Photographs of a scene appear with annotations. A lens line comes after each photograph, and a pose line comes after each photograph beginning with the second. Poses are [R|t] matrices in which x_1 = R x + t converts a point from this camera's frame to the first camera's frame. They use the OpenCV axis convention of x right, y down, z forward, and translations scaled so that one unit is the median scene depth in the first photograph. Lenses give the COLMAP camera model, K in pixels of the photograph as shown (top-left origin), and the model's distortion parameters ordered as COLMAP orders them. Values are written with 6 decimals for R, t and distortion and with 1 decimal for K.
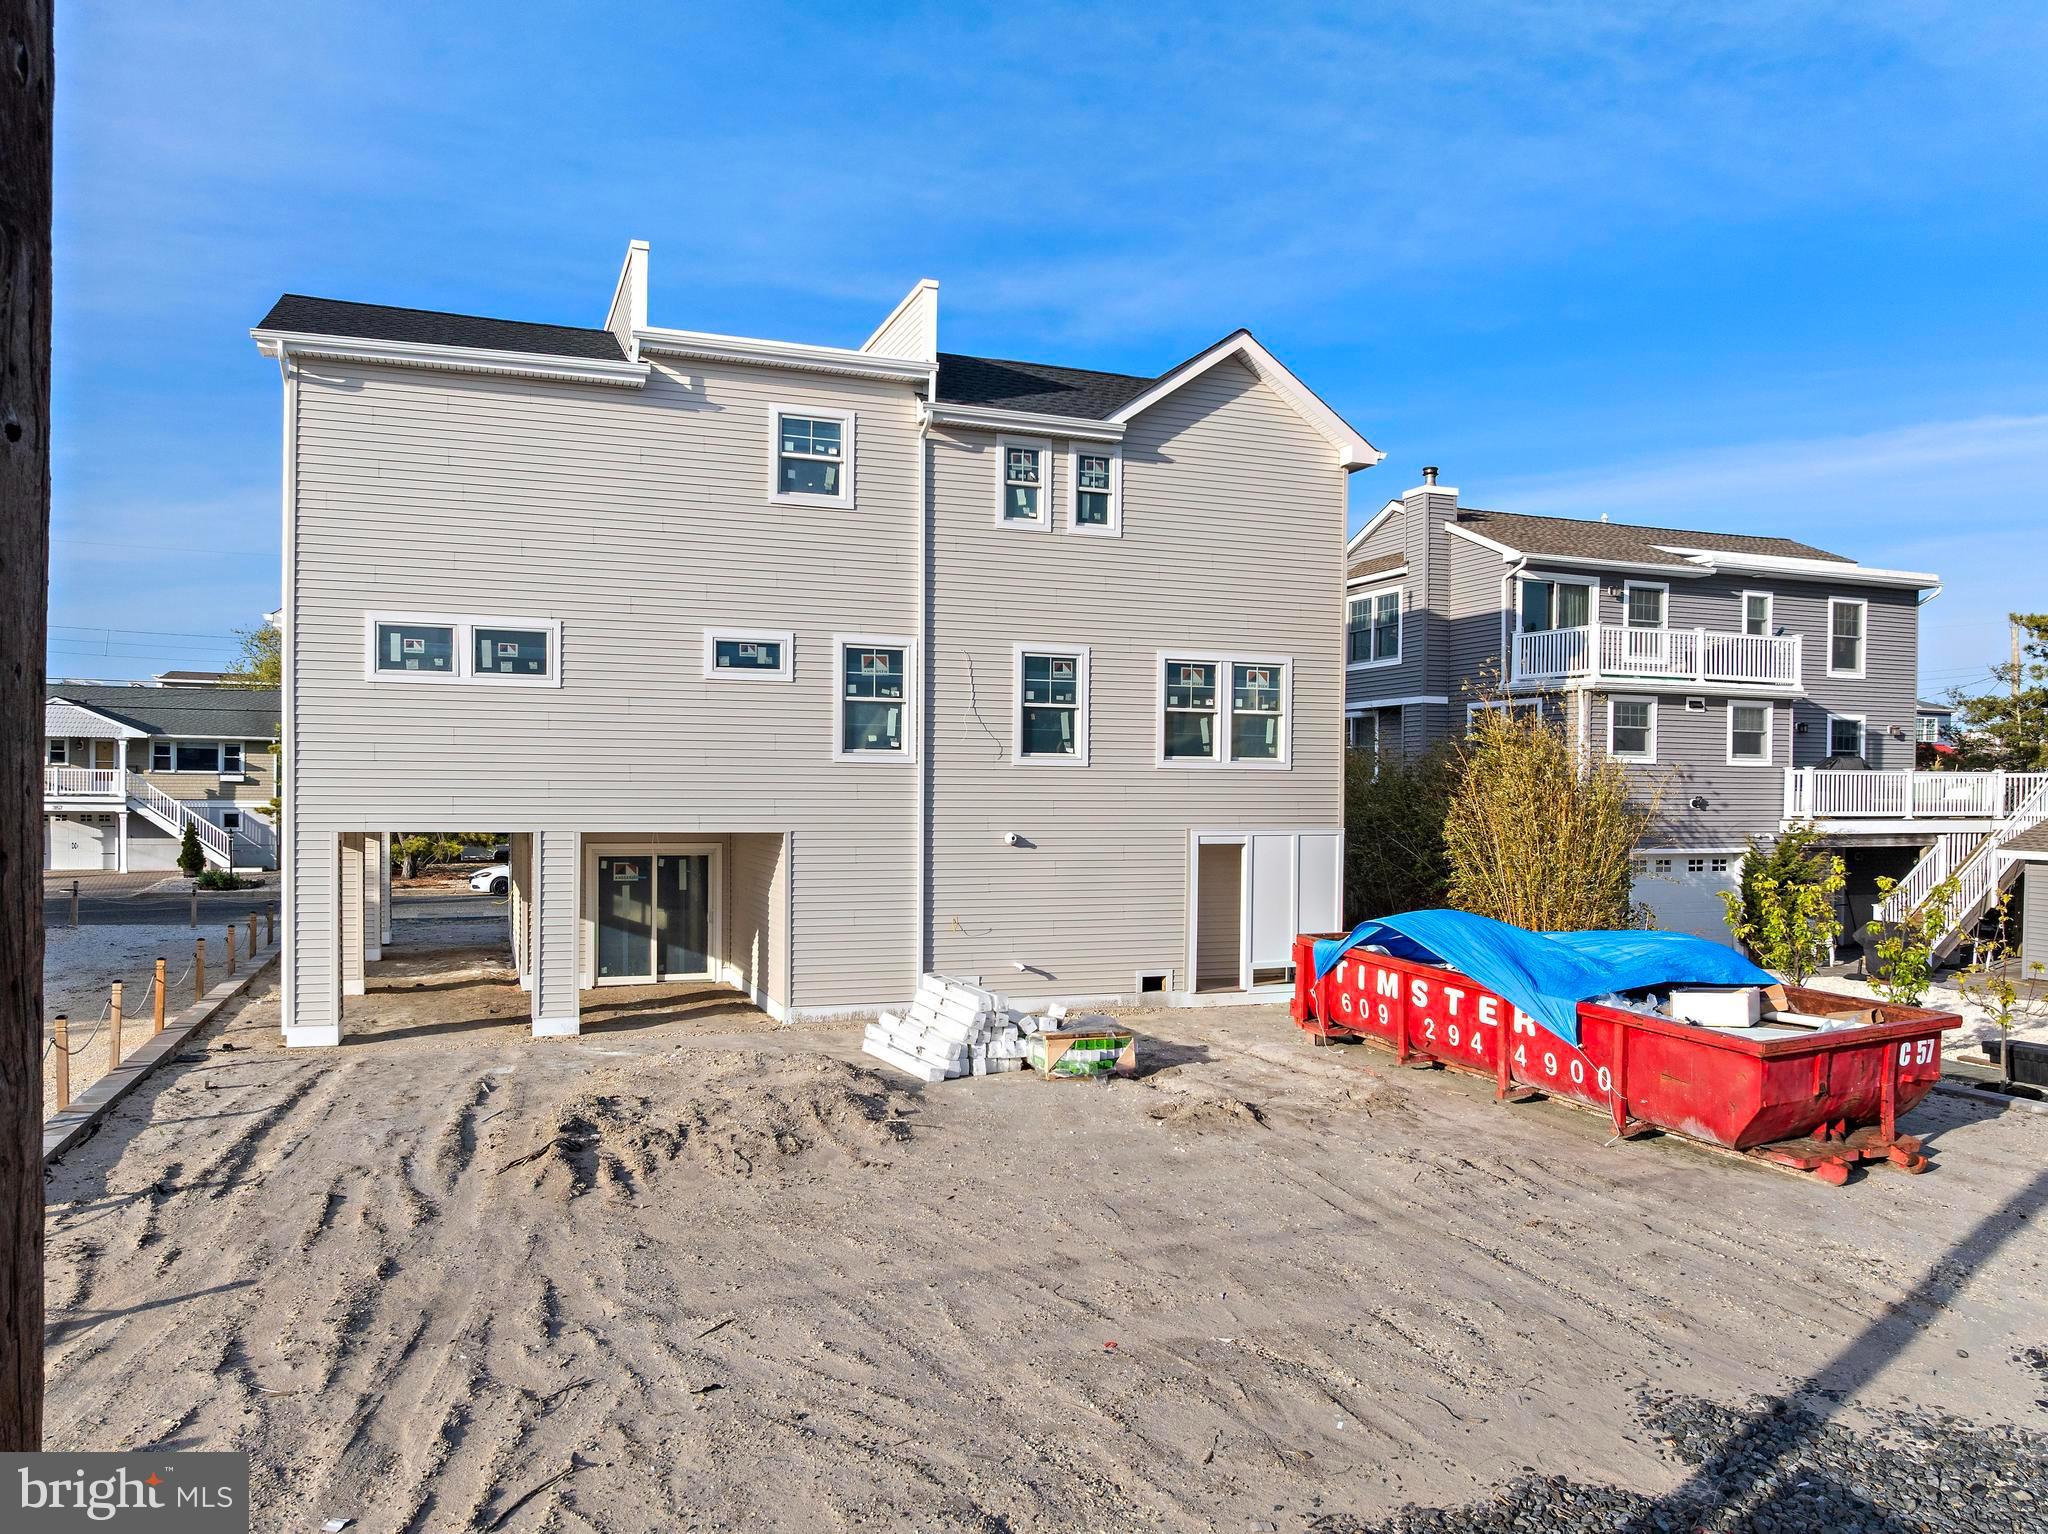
lens RADIAL K [[1491.1, 0, 1047.7], [0, 1491.1, 809.0], [0, 0, 1]] dist [-0.038159, -0.008479]
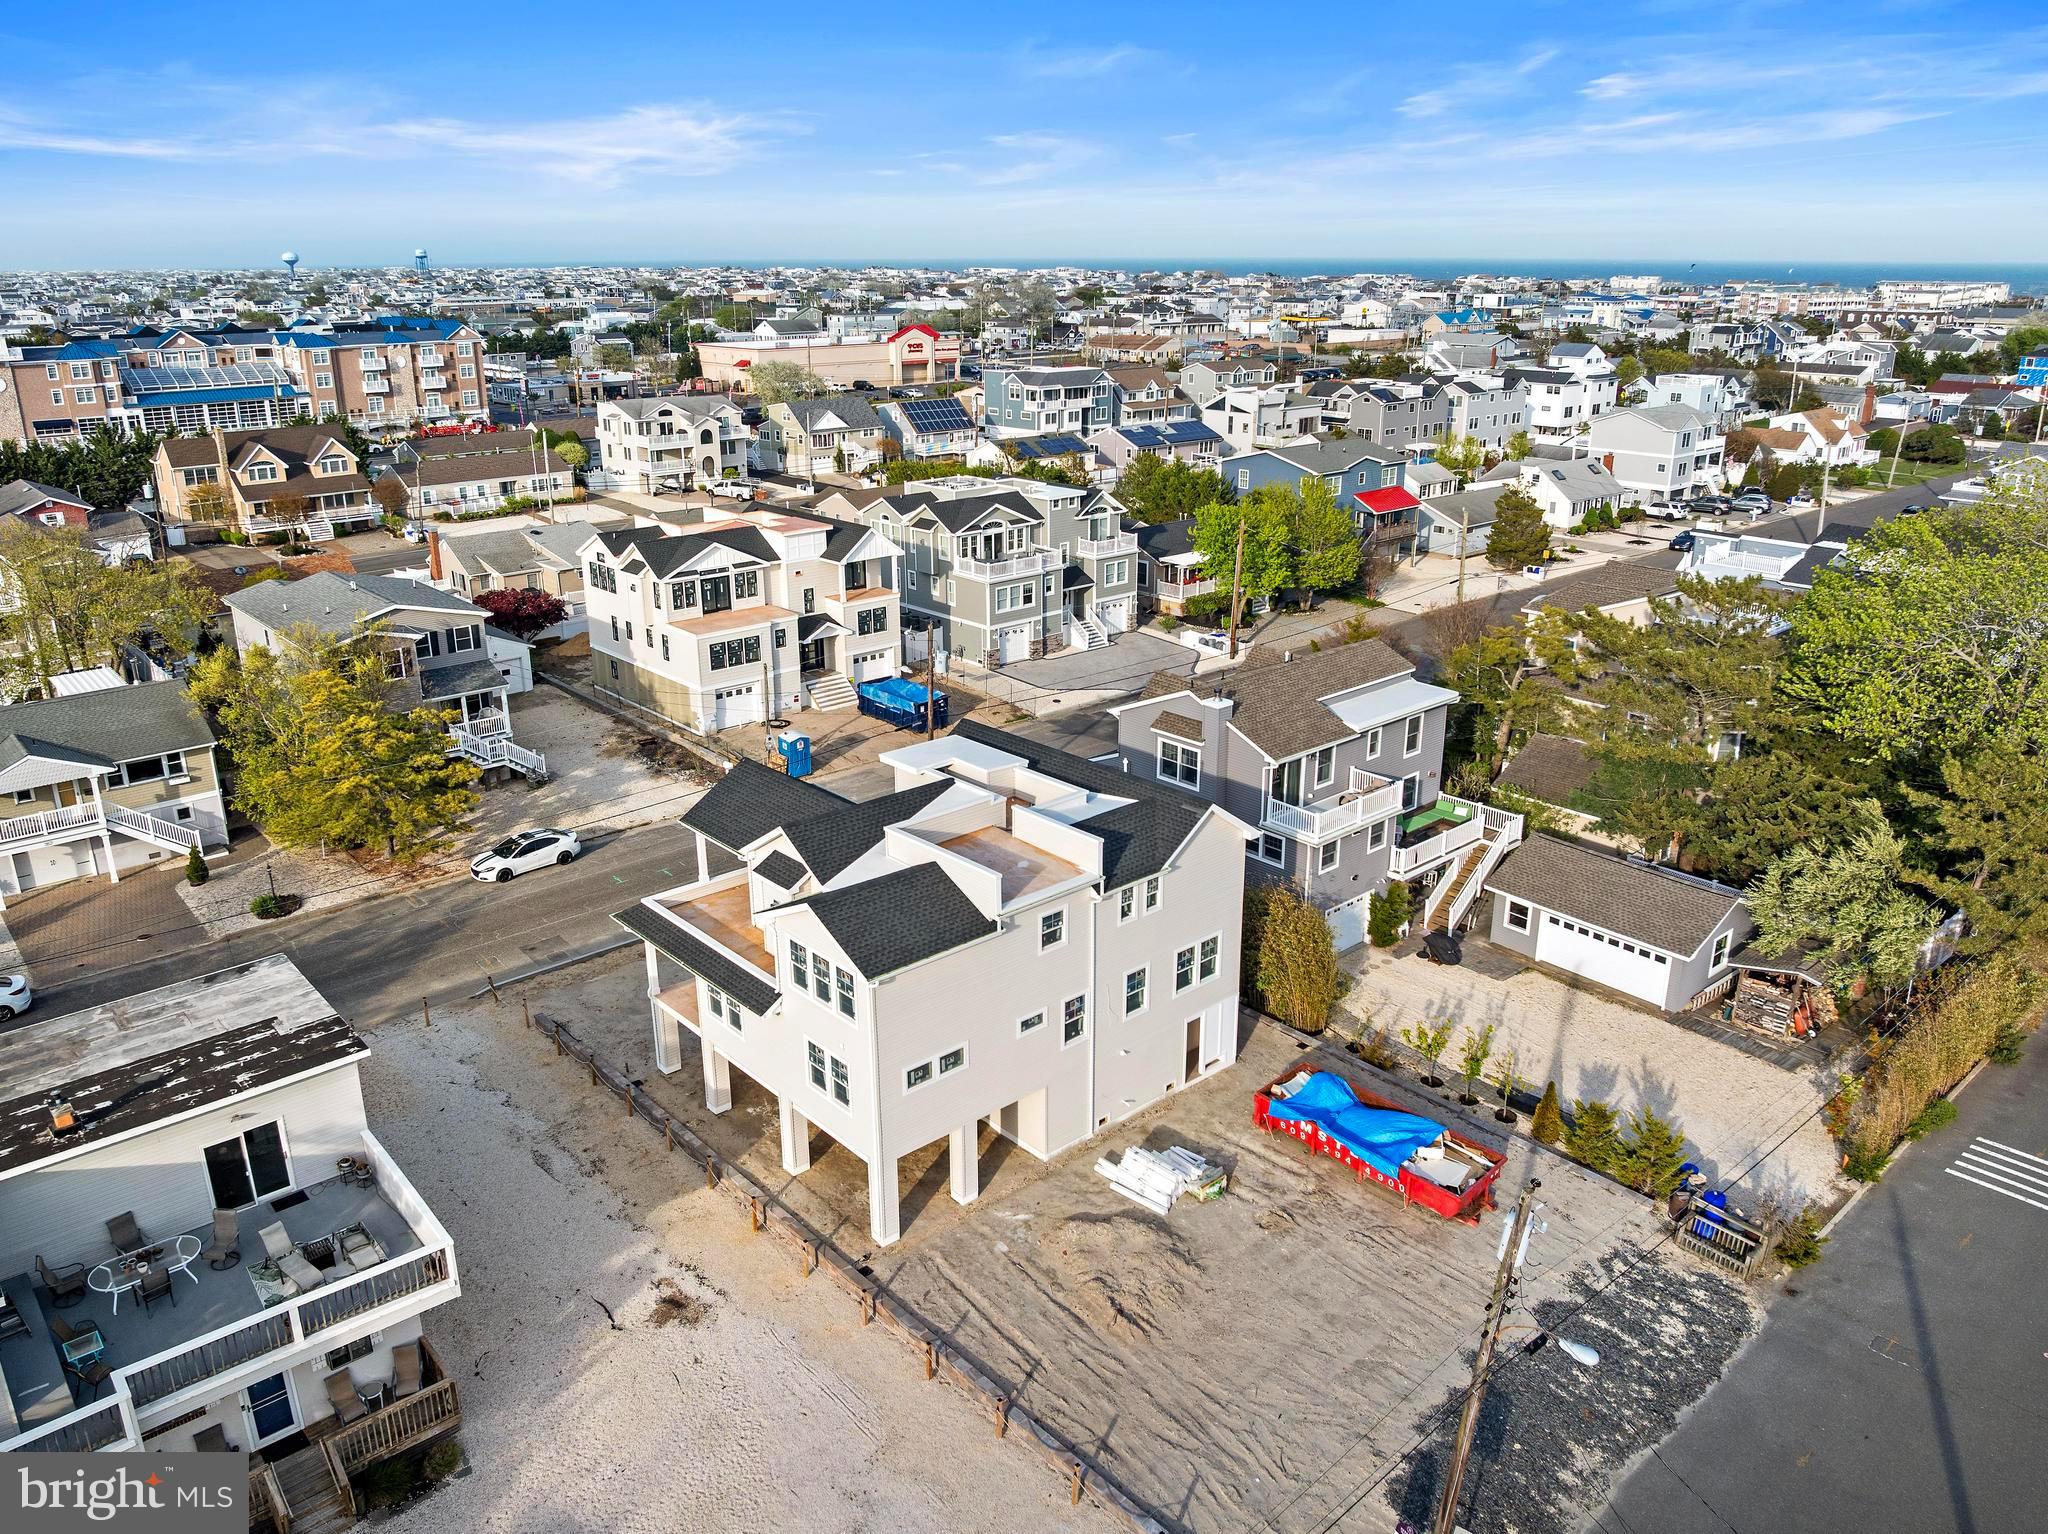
lens RADIAL K [[1487.2, 0, 1046.5], [0, 1487.2, 739.8], [0, 0, 1]] dist [-0.040408, -0.002242]
pose [[0.933675, -0.122859, 0.336389, -0.849616], [0.015912, 0.952616, 0.303758, -1.140236], [-0.357769, -0.278259, 0.891388, -0.816778]]
